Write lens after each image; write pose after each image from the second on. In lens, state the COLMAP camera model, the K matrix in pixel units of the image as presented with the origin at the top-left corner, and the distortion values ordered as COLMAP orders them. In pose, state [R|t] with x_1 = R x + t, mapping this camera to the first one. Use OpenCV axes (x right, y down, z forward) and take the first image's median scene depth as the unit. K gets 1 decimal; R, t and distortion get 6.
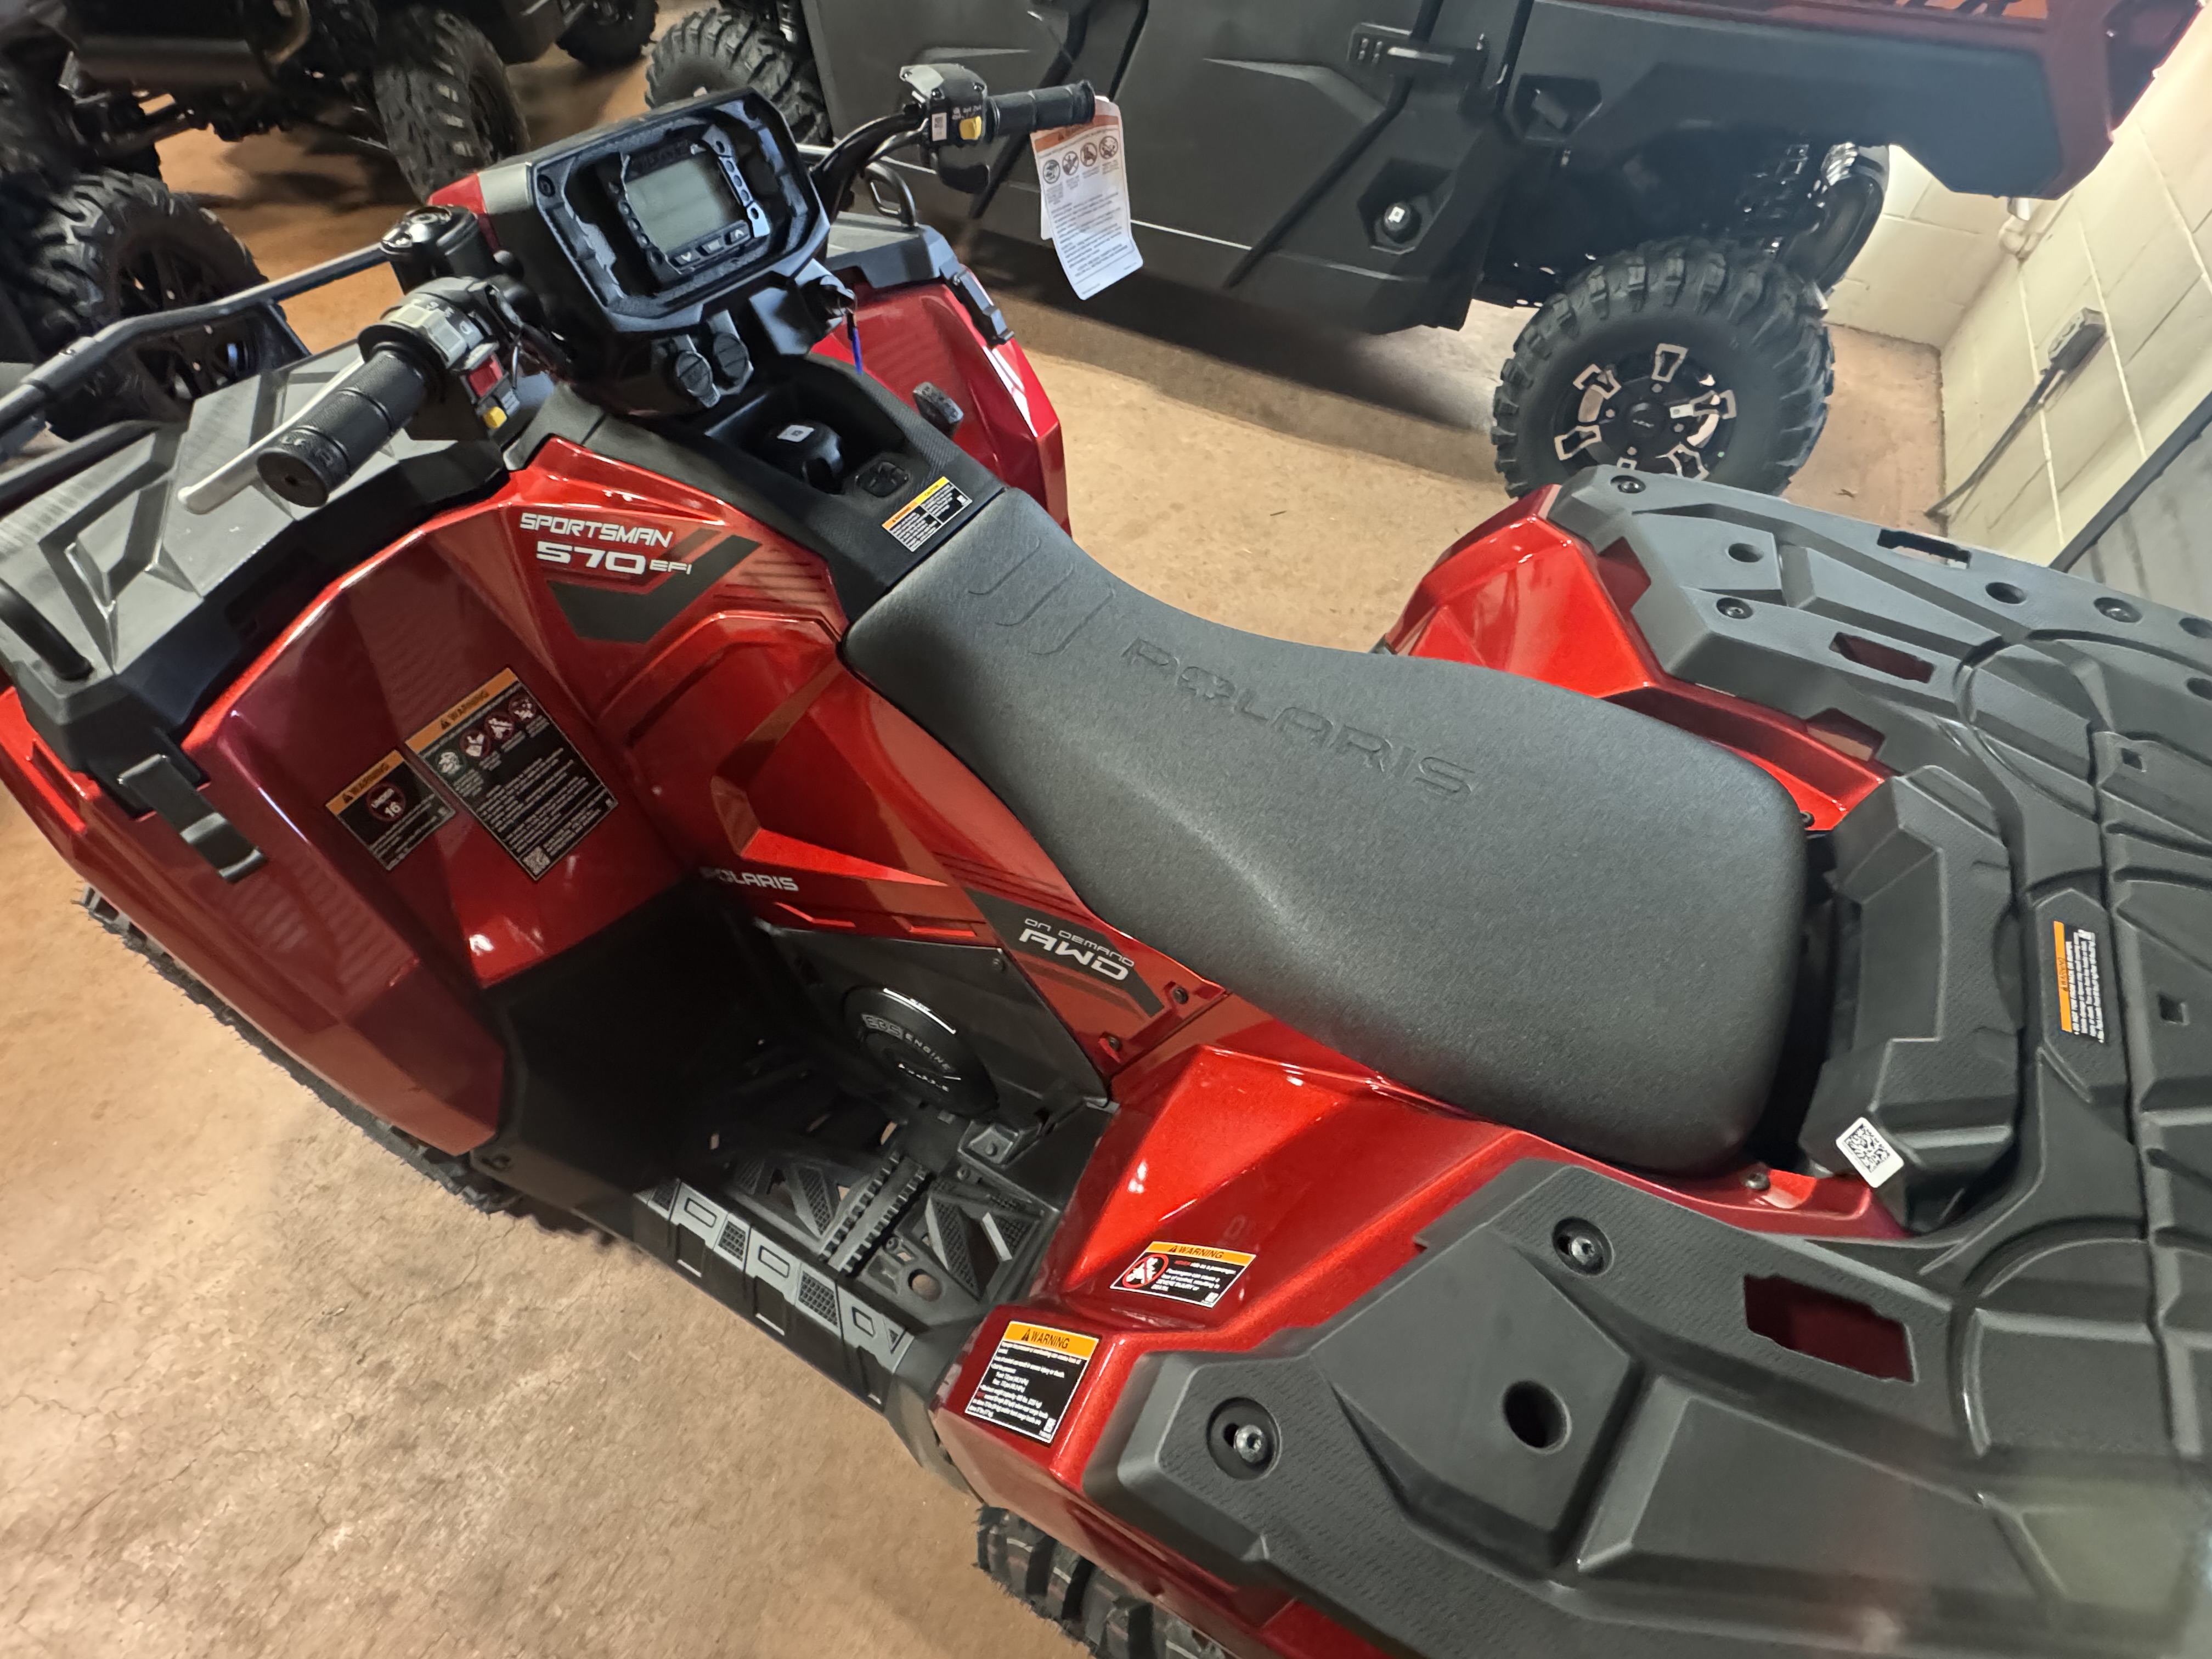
lens RADIAL K [[1004.2, 0, 1099.0], [0, 1004.2, 825.1], [0, 0, 1]] dist [-0.000335, -0.000650]
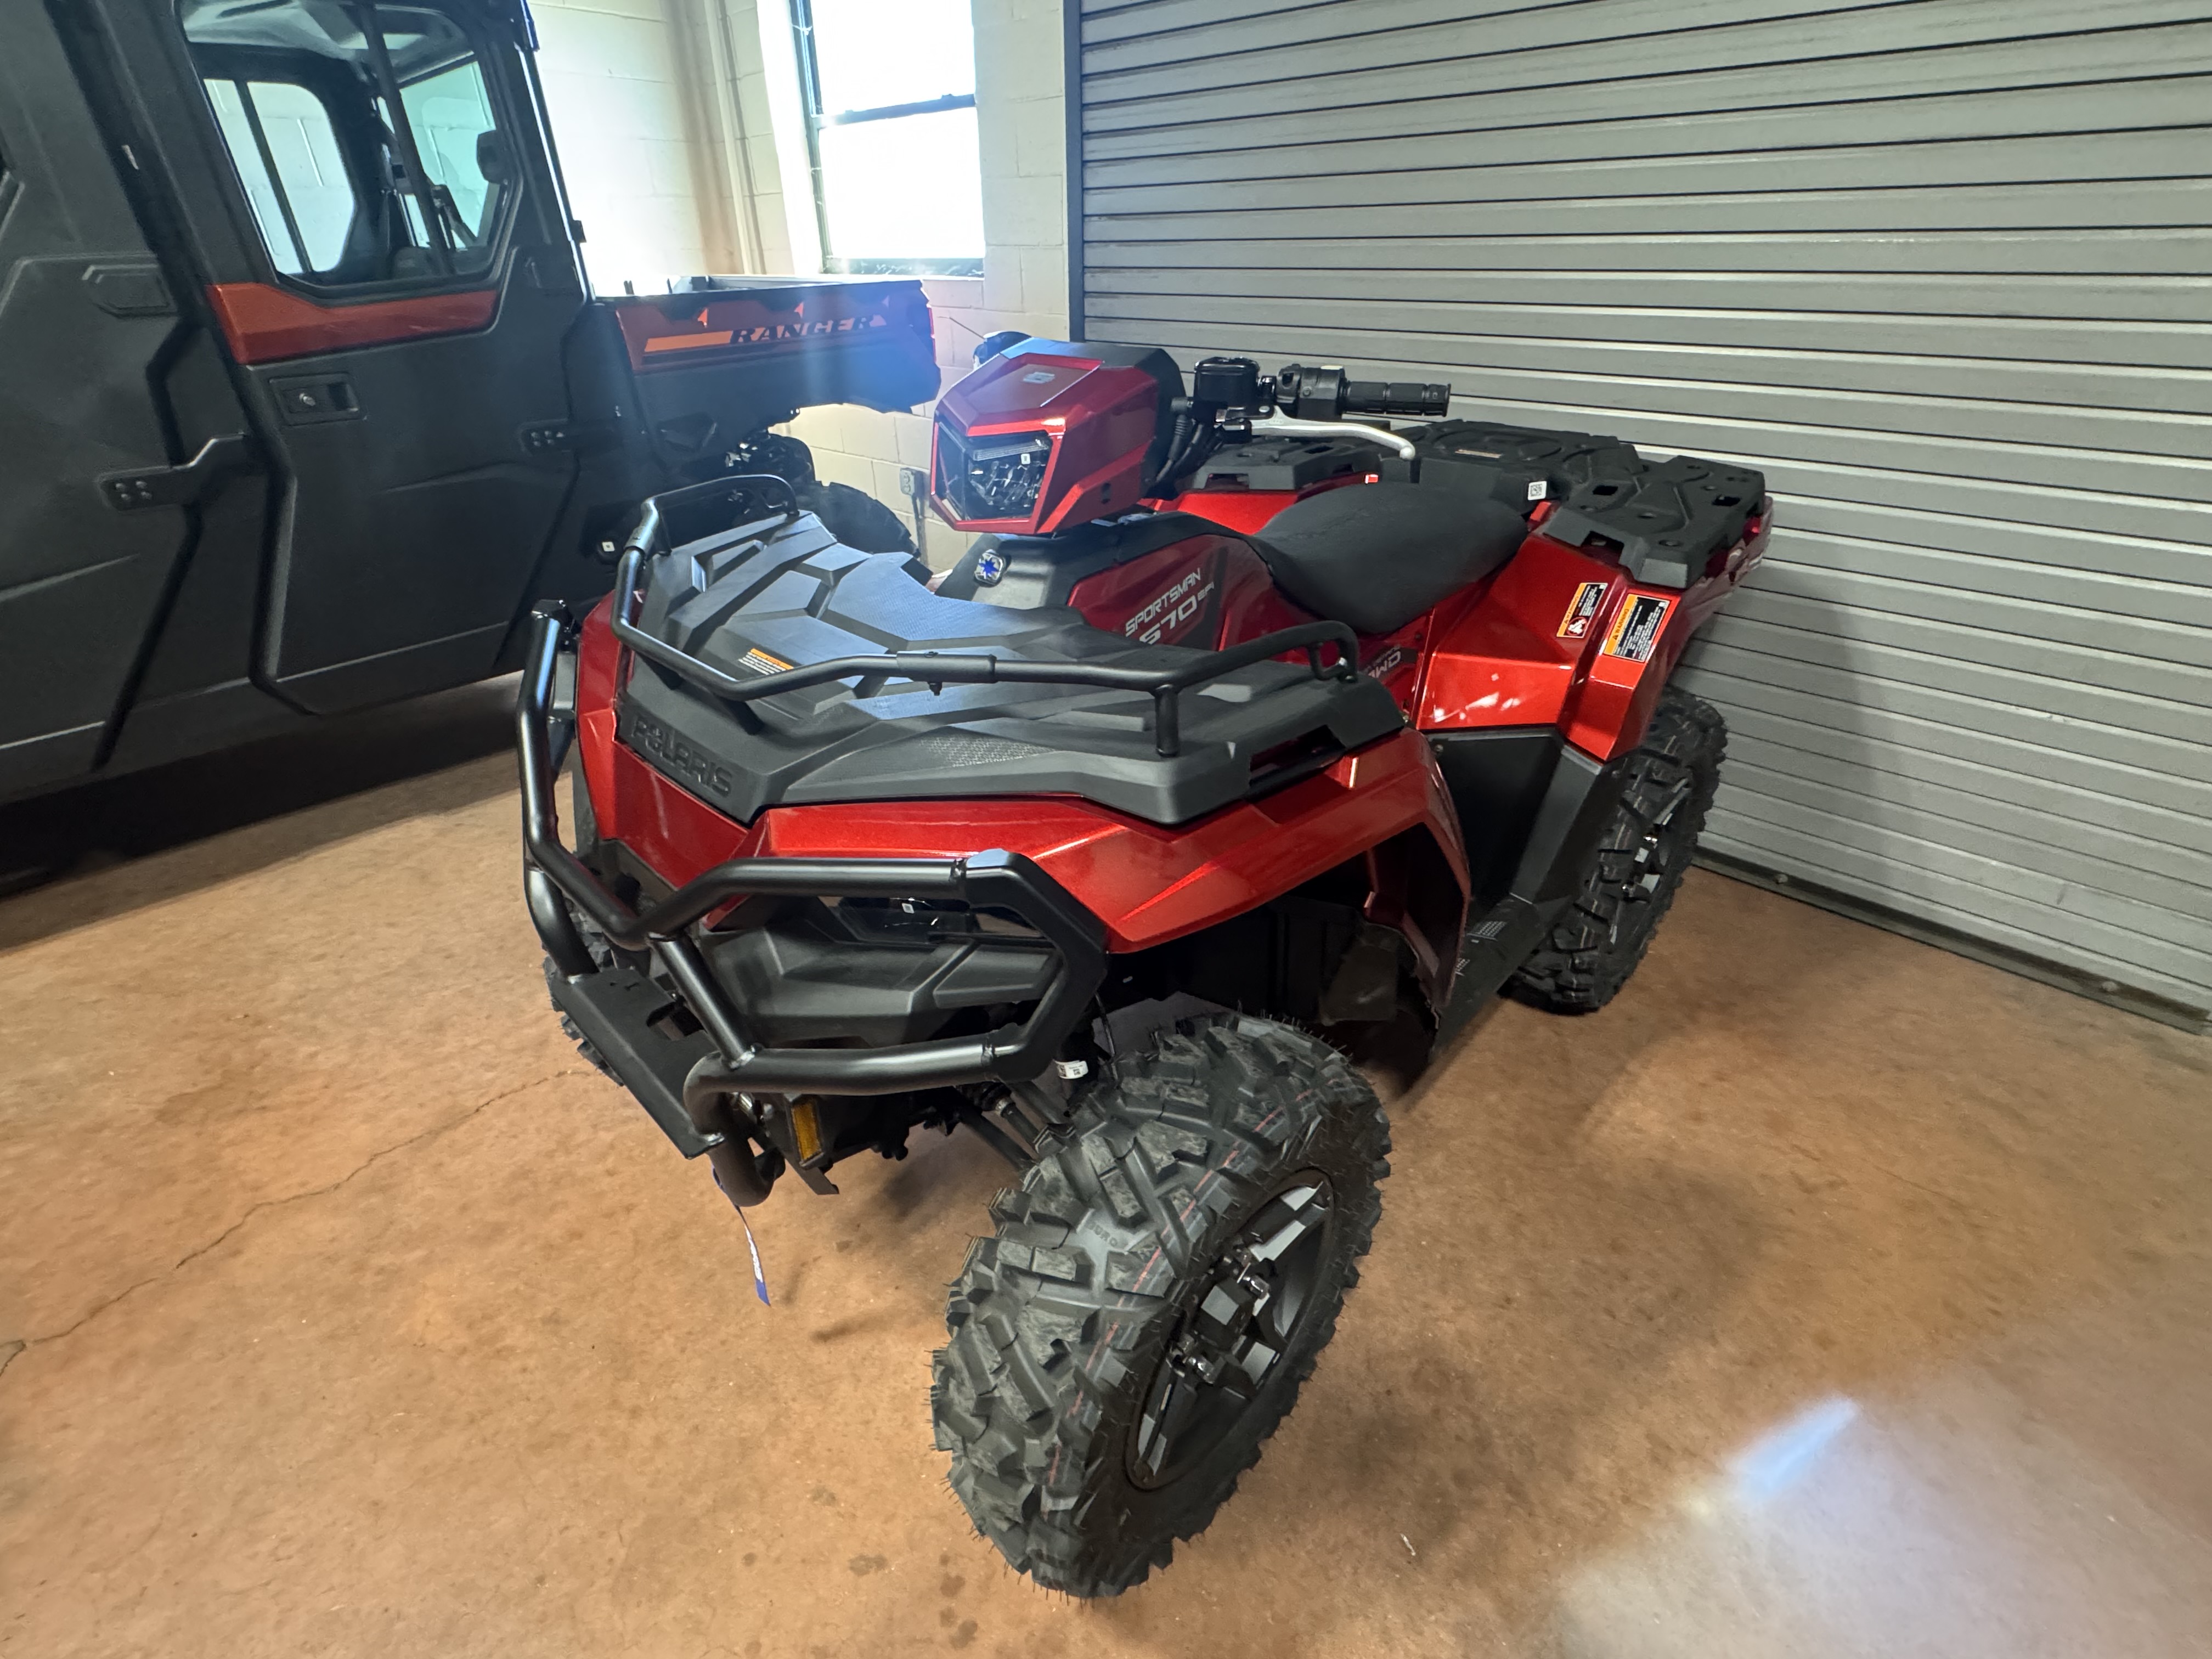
lens RADIAL K [[1004.2, 0, 1099.0], [0, 1004.2, 825.1], [0, 0, 1]] dist [-0.000335, -0.000650]
pose [[0.246623, -0.521088, 0.817095, -1.770715], [0.761064, 0.626117, 0.169584, -0.391956], [-0.599966, 0.580039, 0.550996, 0.449856]]
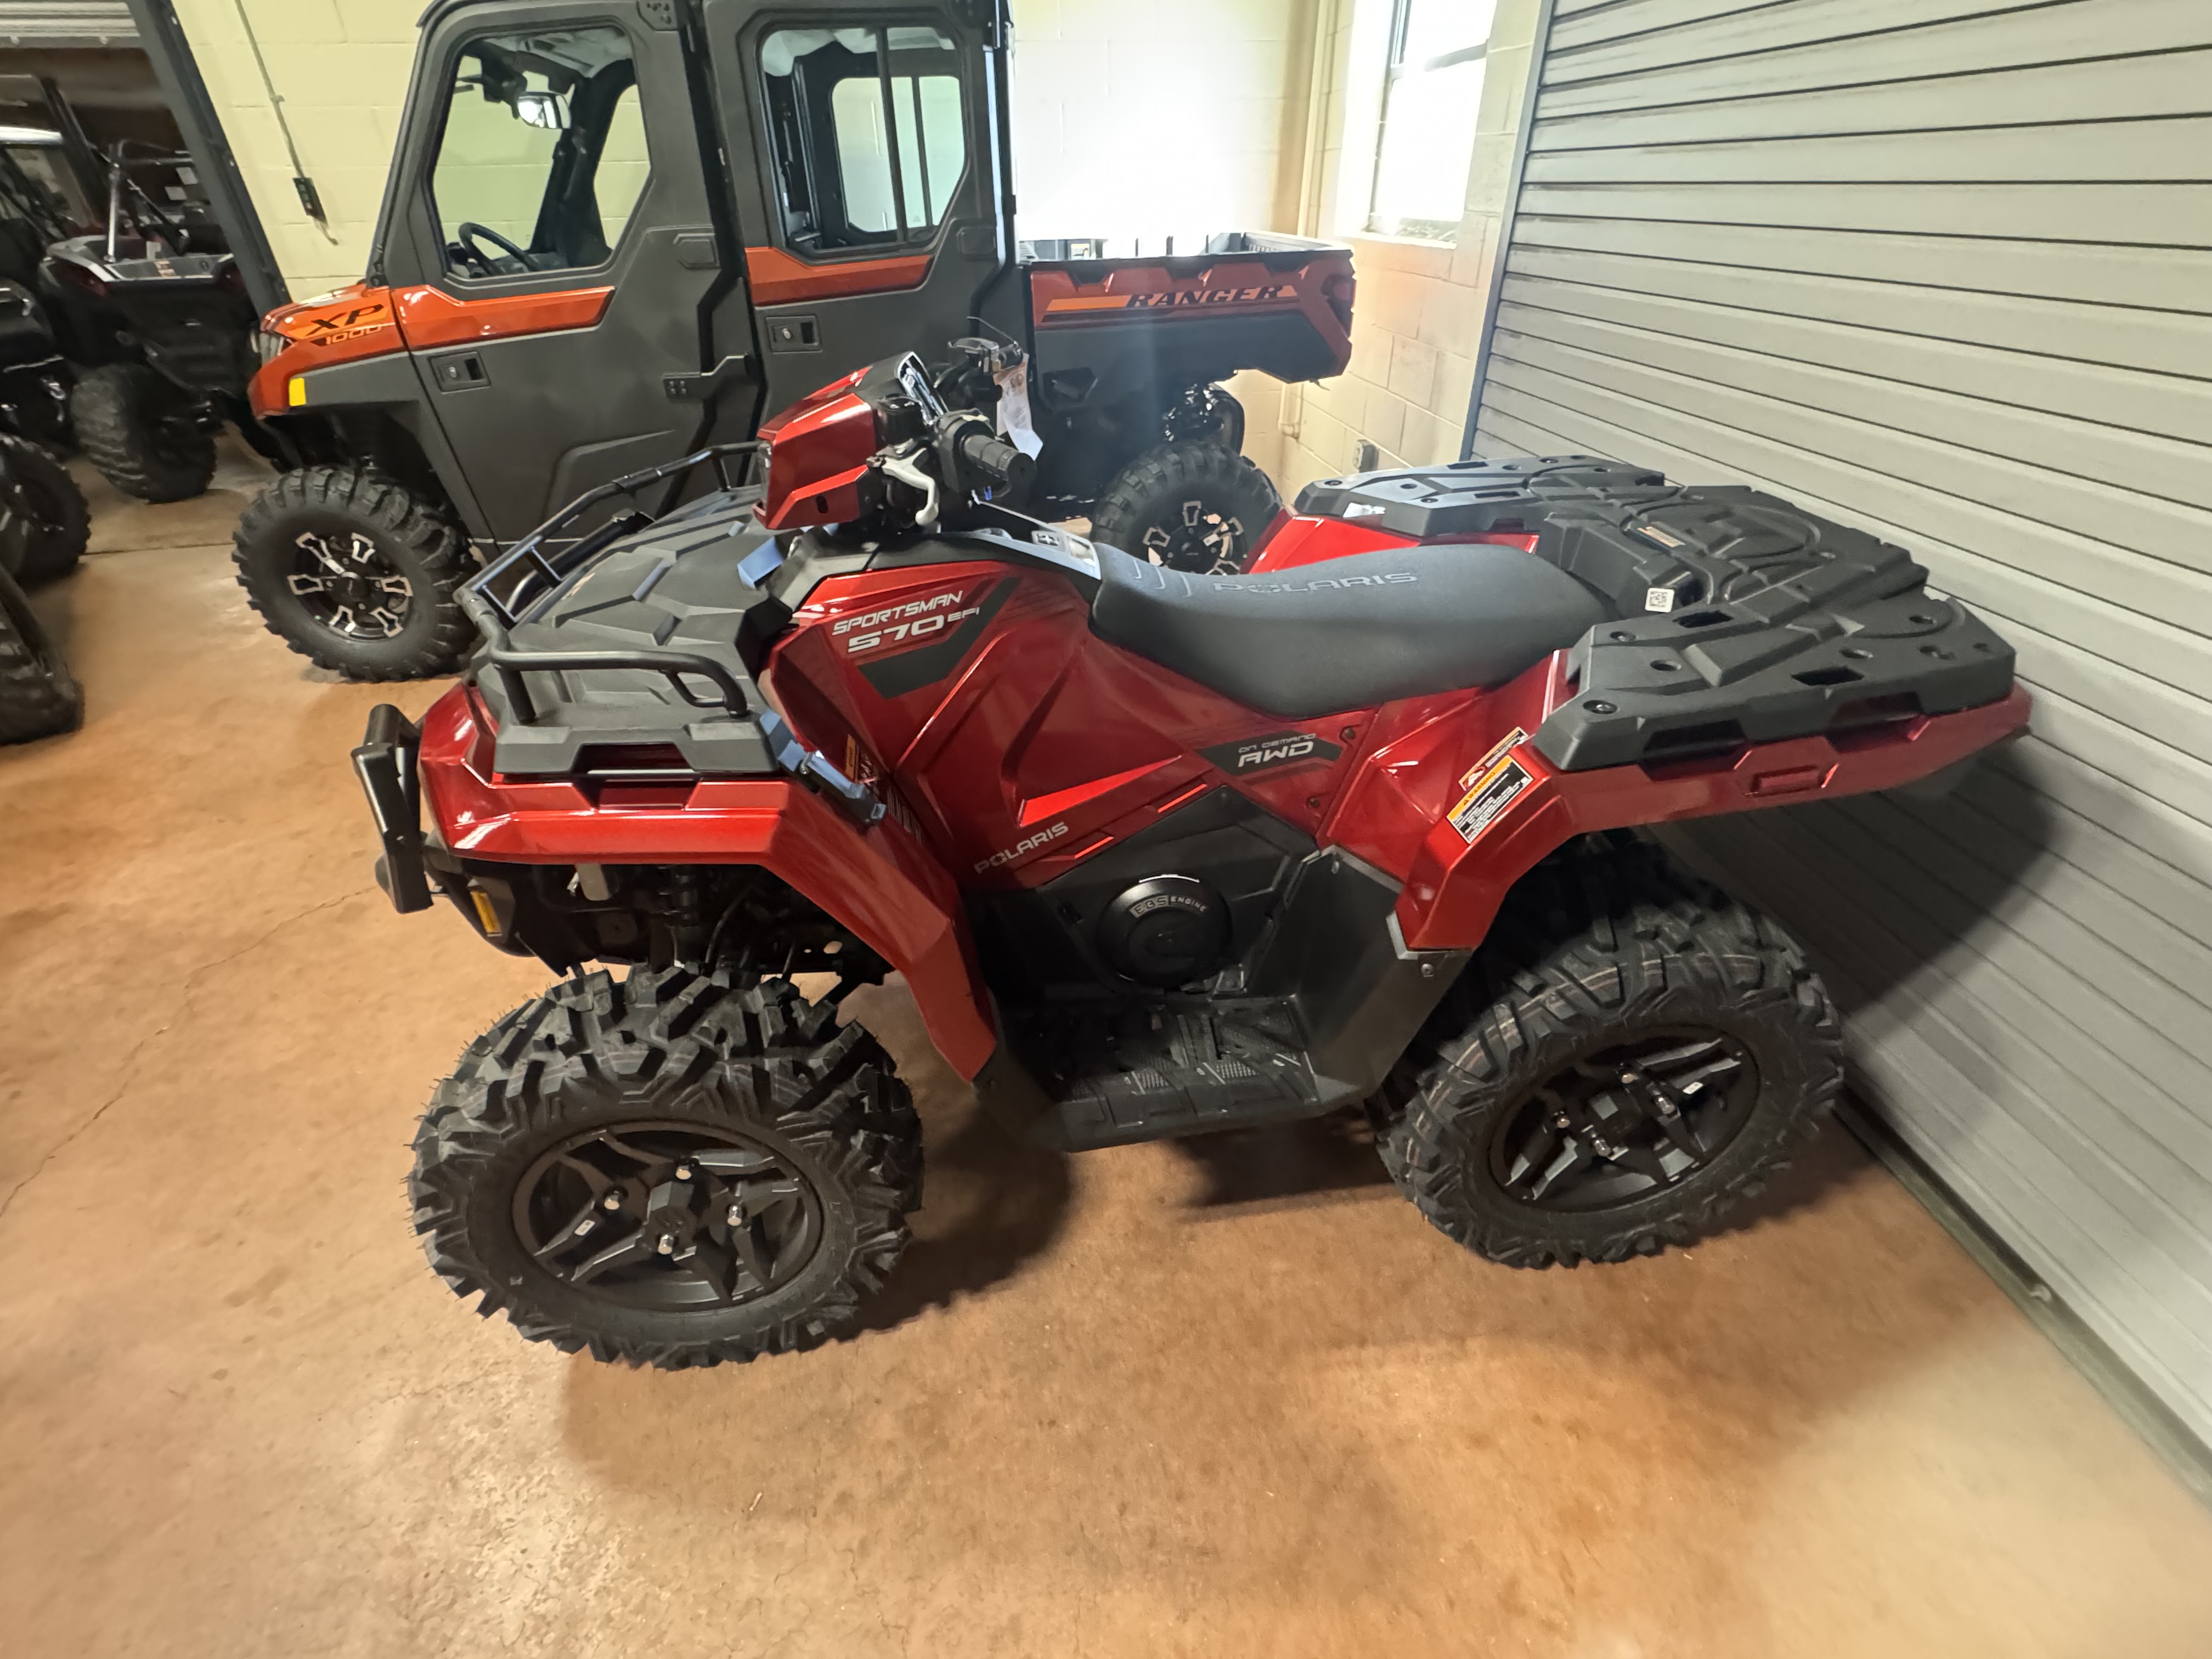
lens RADIAL K [[1004.2, 0, 1099.0], [0, 1004.2, 825.1], [0, 0, 1]] dist [-0.000335, -0.000650]
pose [[0.812400, -0.355538, 0.462168, -1.025863], [0.477680, 0.860351, -0.177813, 0.370938], [-0.334408, 0.365223, 0.868783, -0.269042]]
